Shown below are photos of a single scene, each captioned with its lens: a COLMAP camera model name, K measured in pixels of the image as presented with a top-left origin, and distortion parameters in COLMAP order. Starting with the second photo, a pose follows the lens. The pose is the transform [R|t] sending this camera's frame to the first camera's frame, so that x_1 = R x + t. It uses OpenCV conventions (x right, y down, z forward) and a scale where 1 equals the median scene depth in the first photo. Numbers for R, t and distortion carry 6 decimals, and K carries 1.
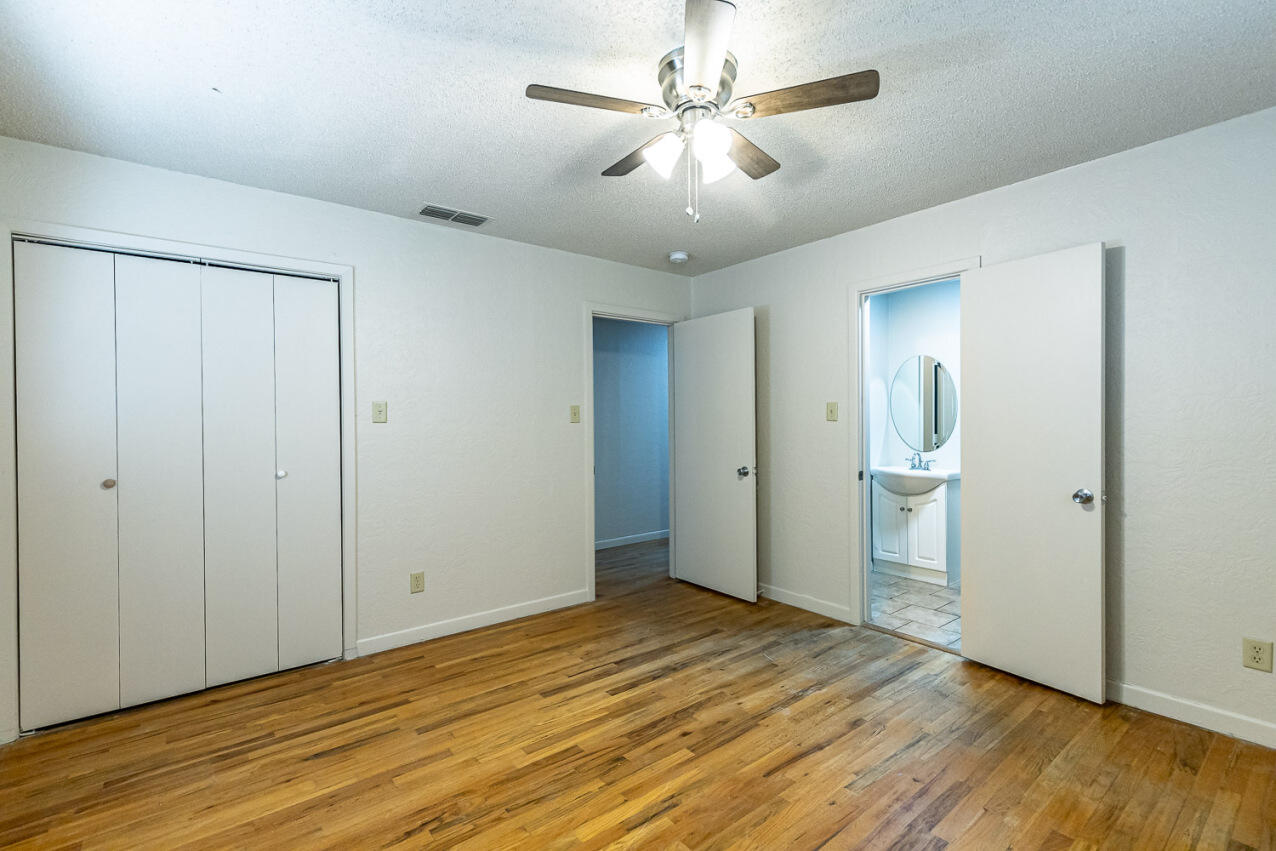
lens RADIAL K [[579.2, 0, 638.7], [0, 579.2, 426.6], [0, 0, 1]] dist [0.004683, -0.000168]
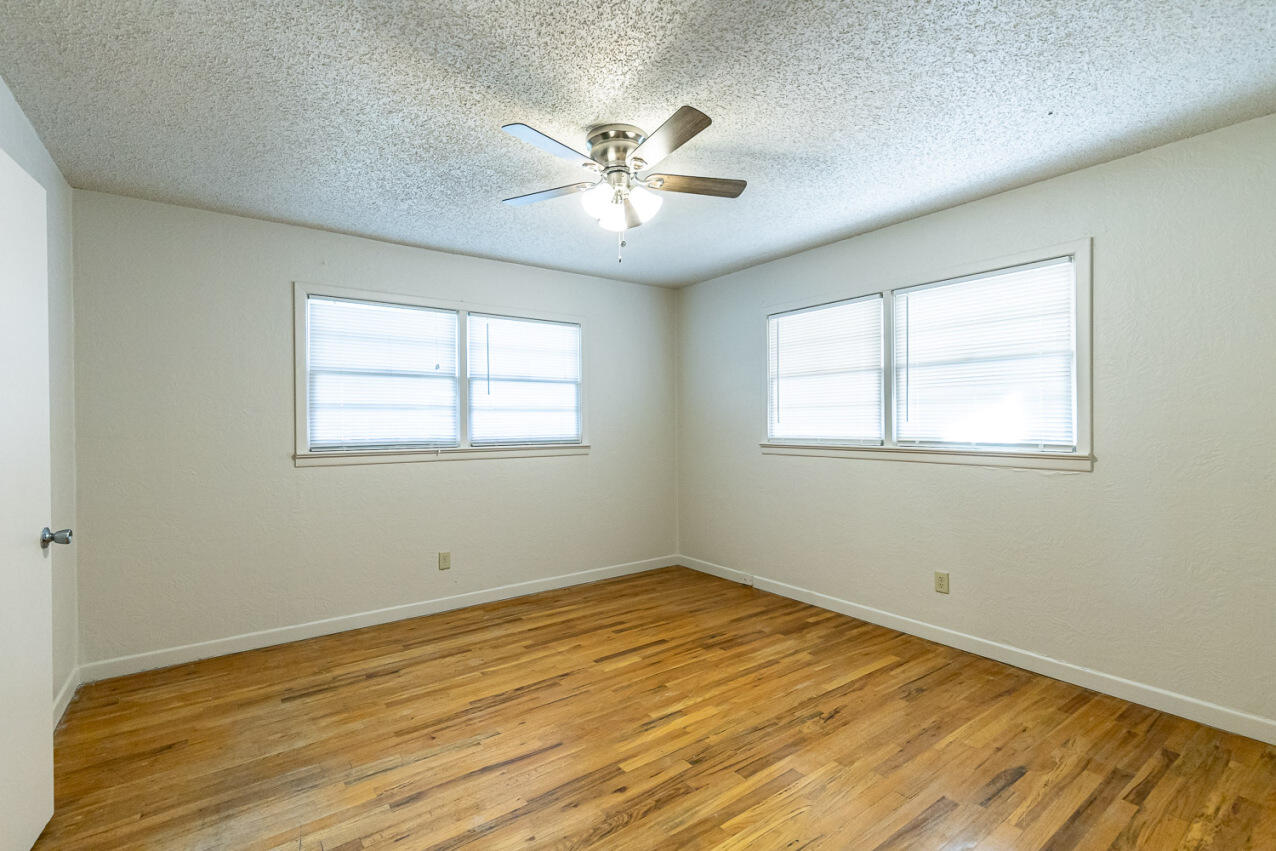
lens RADIAL K [[579.2, 0, 631.7], [0, 579.2, 421.9], [0, 0, 1]] dist [0.004683, -0.000168]
pose [[-0.998607, 0.017341, 0.049836, 0.015661], [0.017852, 0.999792, 0.009825, -0.019891], [-0.049655, 0.010701, -0.998709, 1.997514]]
